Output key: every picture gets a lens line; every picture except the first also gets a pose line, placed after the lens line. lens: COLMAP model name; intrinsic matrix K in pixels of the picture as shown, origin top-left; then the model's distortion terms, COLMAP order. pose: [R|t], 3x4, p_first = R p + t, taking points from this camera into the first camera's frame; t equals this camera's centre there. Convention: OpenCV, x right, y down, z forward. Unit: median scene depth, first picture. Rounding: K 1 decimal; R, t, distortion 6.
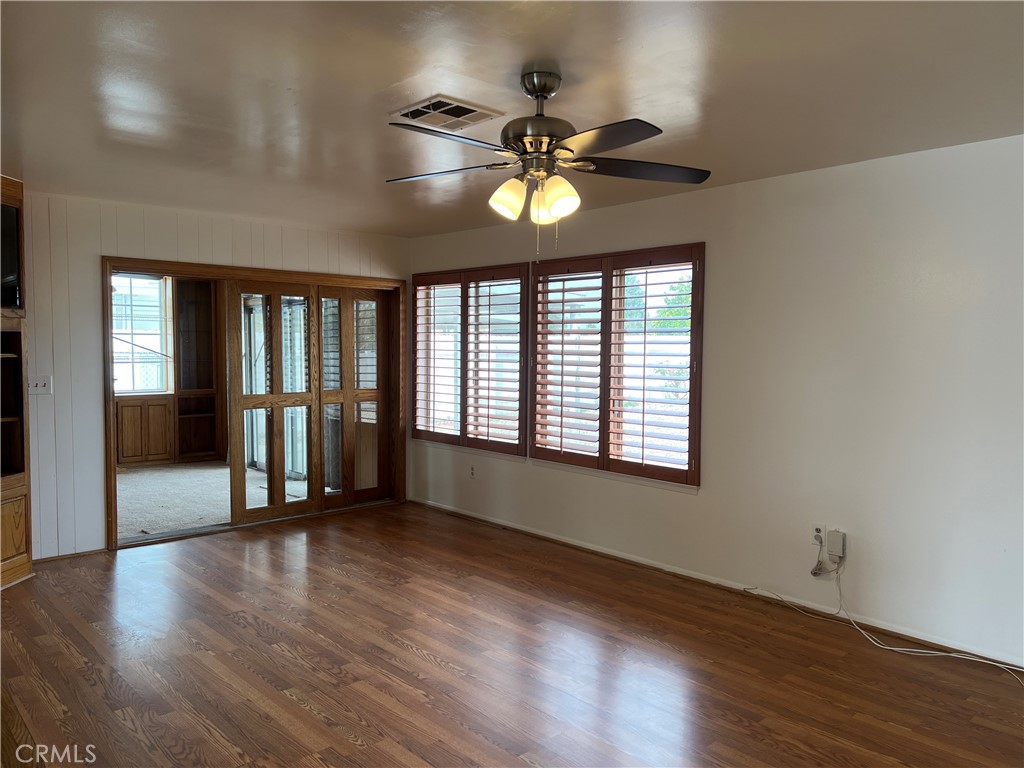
lens RADIAL K [[775.5, 0, 512.0], [0, 775.5, 384.0], [0, 0, 1]] dist [0.117150, -0.138352]
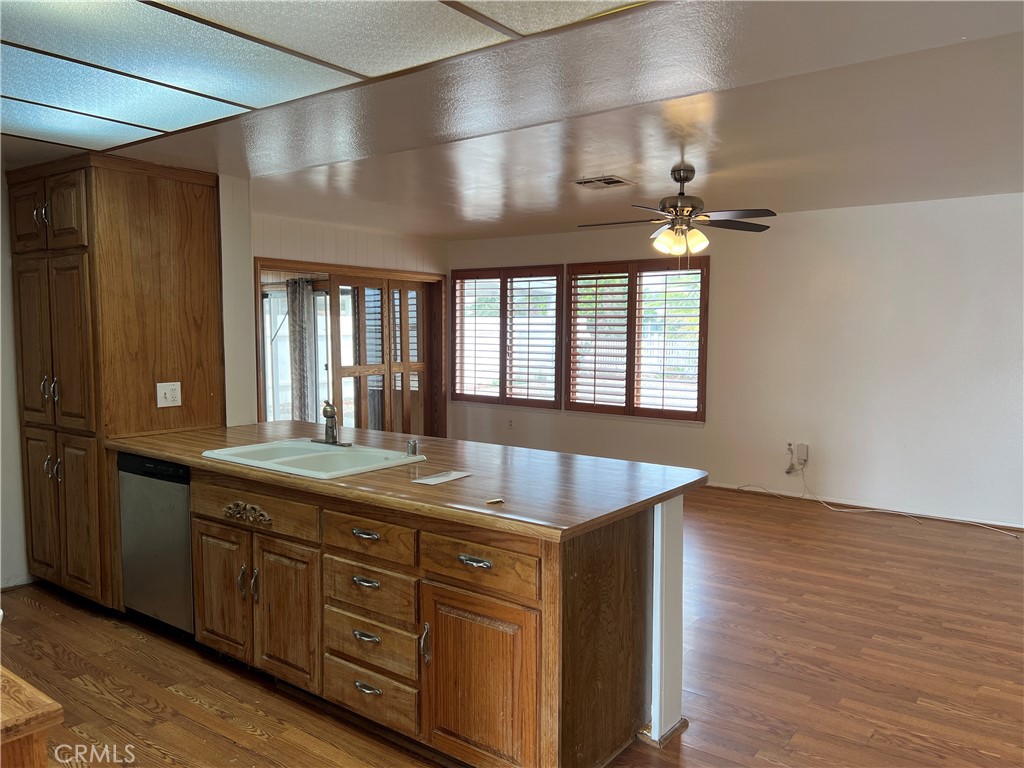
lens RADIAL K [[775.5, 0, 512.0], [0, 775.5, 384.0], [0, 0, 1]] dist [0.117150, -0.138352]
pose [[0.983544, -0.013908, 0.180135, -0.301242], [0.009616, 0.999649, 0.024681, 0.015003], [-0.180415, -0.022542, 0.983332, -0.298484]]
